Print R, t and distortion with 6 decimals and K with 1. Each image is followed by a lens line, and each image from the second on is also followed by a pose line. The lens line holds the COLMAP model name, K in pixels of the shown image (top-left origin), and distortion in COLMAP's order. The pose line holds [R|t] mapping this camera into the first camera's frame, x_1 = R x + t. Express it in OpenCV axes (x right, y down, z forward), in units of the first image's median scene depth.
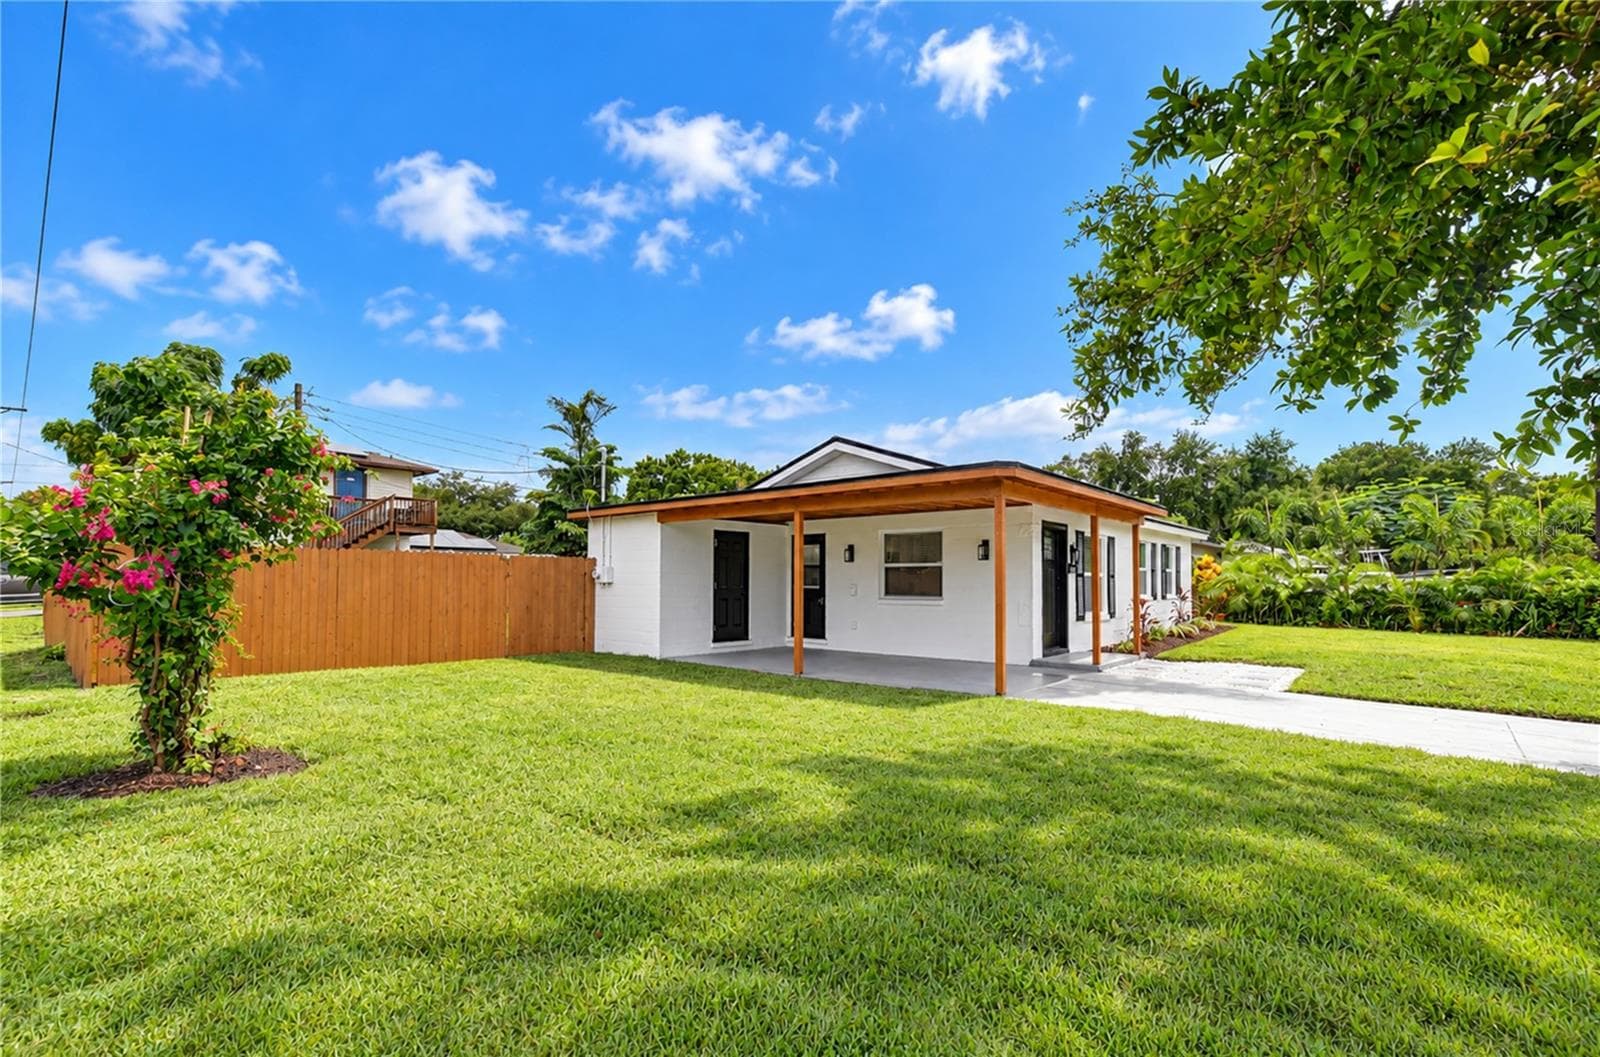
lens RADIAL K [[725.9, 0, 829.3], [0, 725.9, 577.1], [0, 0, 1]] dist [-0.004439, -0.001319]
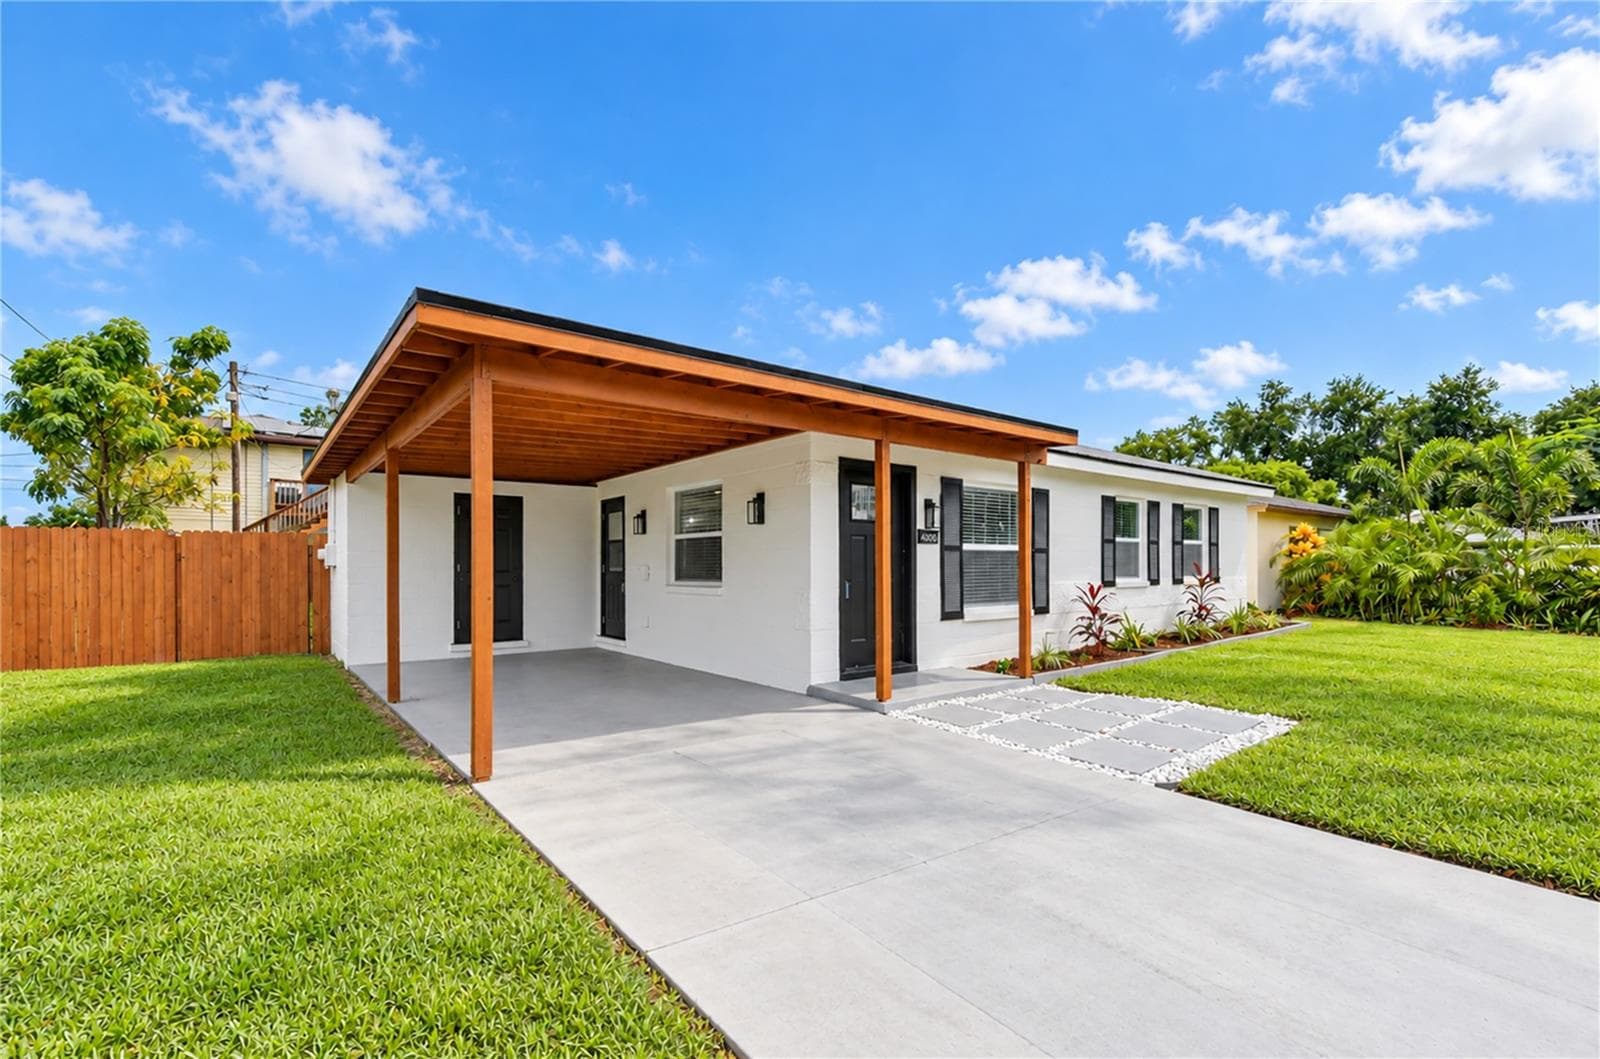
lens RADIAL K [[725.9, 0, 836.5], [0, 725.9, 556.8], [0, 0, 1]] dist [-0.004439, -0.001319]
pose [[0.979159, -0.010441, -0.202825, 0.247474], [0.008570, 0.999912, -0.010104, 0.007117], [0.202913, 0.008155, 0.979163, 0.235179]]
